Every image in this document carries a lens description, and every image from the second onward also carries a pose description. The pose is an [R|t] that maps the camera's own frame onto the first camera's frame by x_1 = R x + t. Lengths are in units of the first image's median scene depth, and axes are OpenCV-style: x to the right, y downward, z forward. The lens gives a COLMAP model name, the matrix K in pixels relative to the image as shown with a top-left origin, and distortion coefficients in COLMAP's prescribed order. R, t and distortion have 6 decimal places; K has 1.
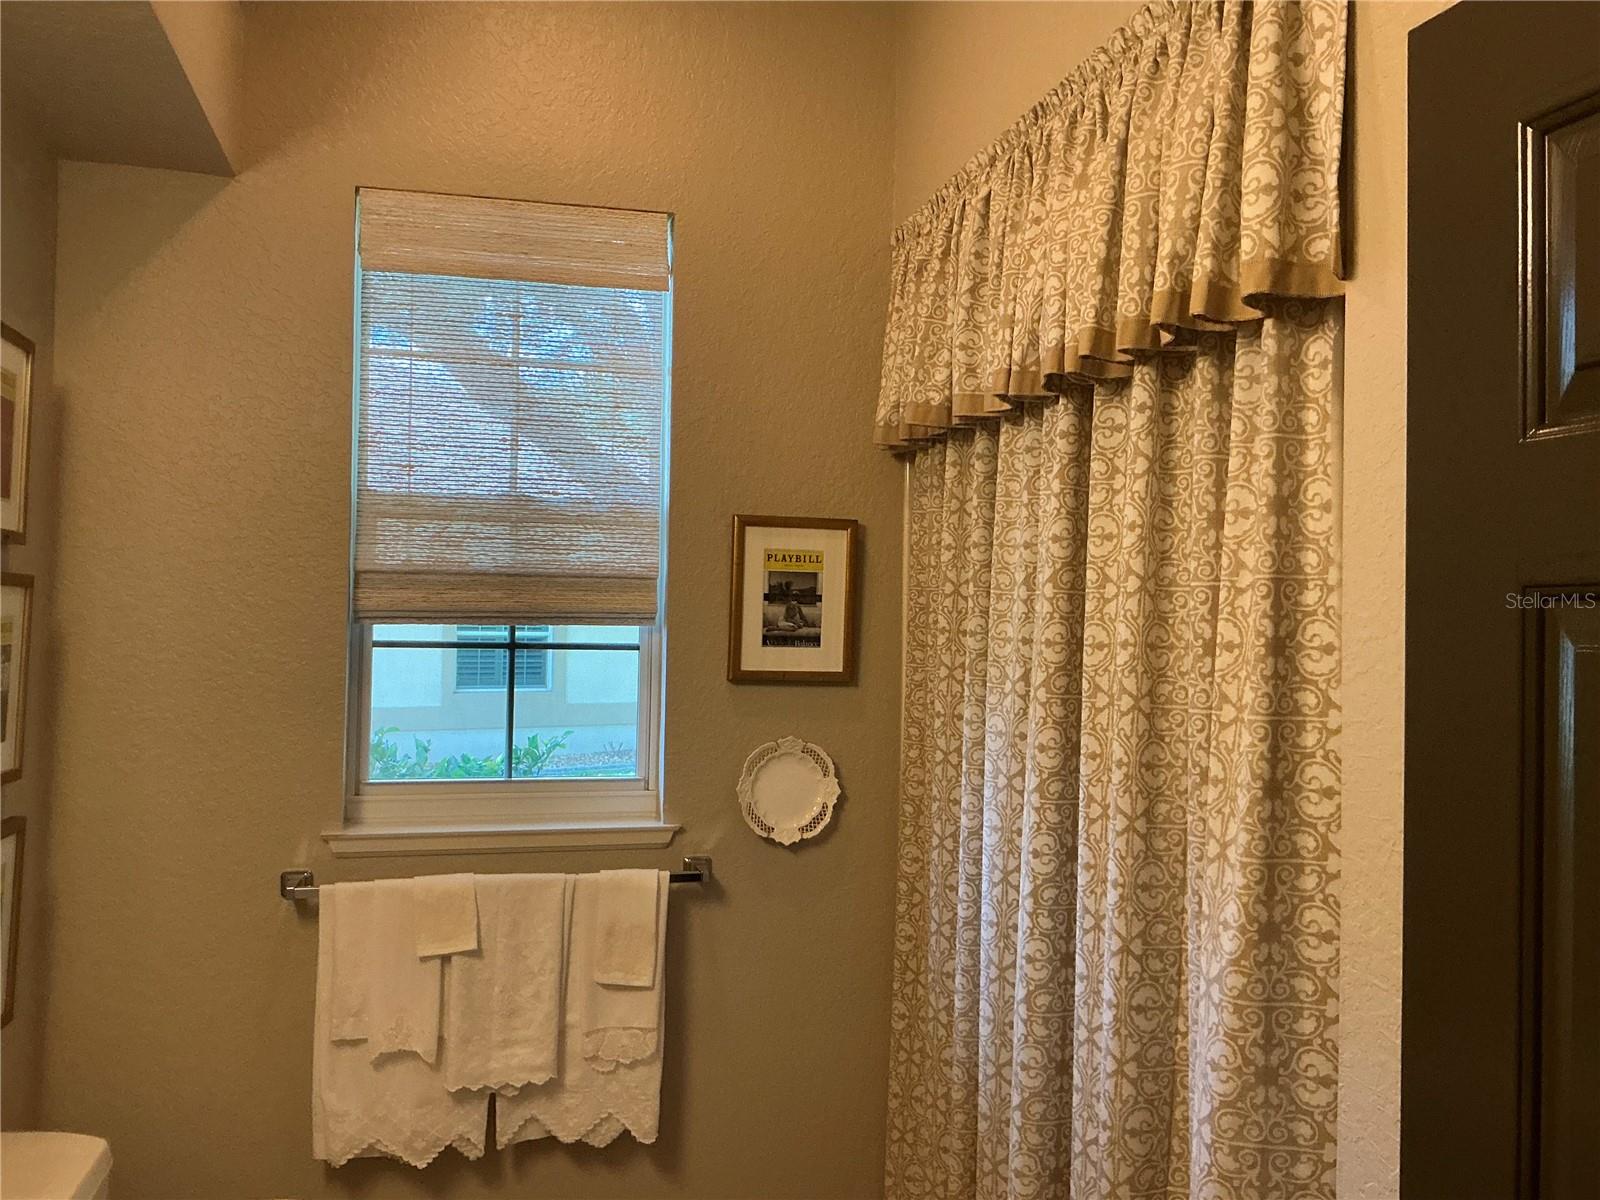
lens RADIAL K [[1320.7, 0, 796.2], [0, 1320.7, 604.0], [0, 0, 1]] dist [0.146145, -0.319454]
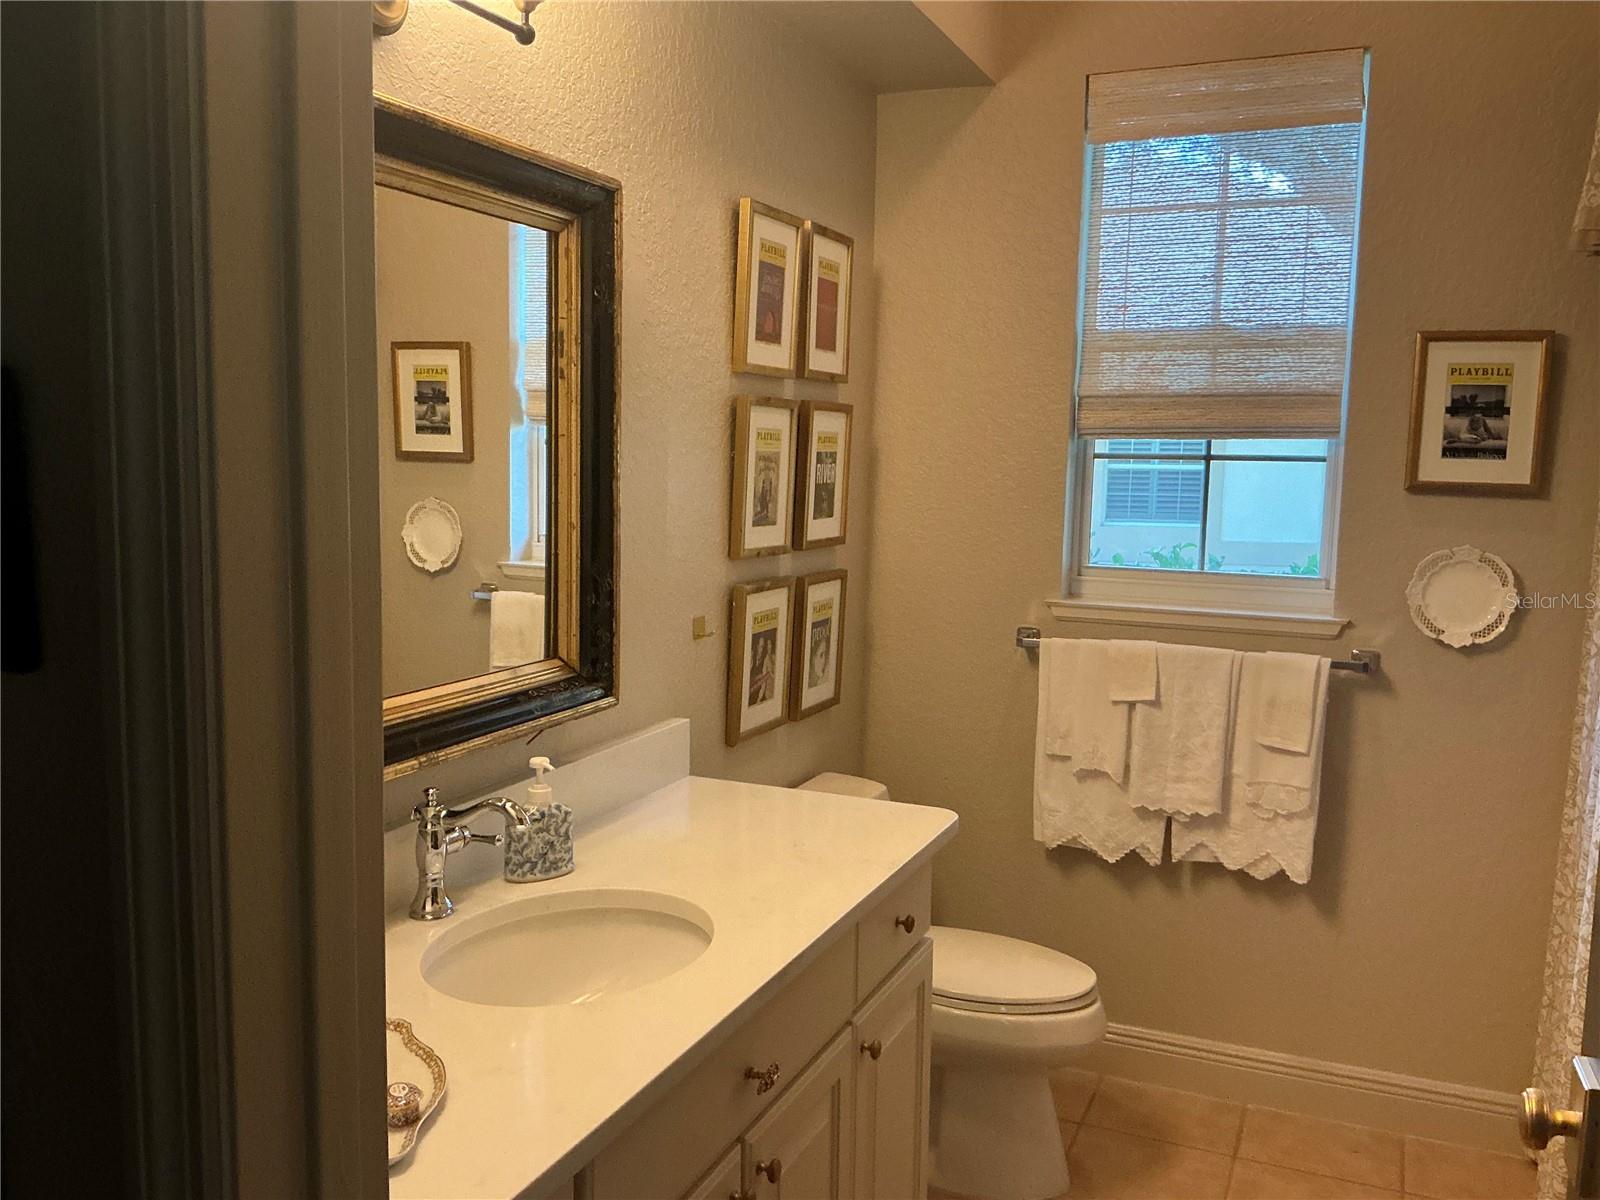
lens RADIAL K [[1320.7, 0, 796.2], [0, 1320.7, 604.0], [0, 0, 1]] dist [0.146145, -0.319454]
pose [[0.791197, 0.068963, -0.607660, 0.232734], [0.003942, 0.993026, 0.117831, 0.020511], [0.611548, -0.095623, 0.785407, -0.160868]]
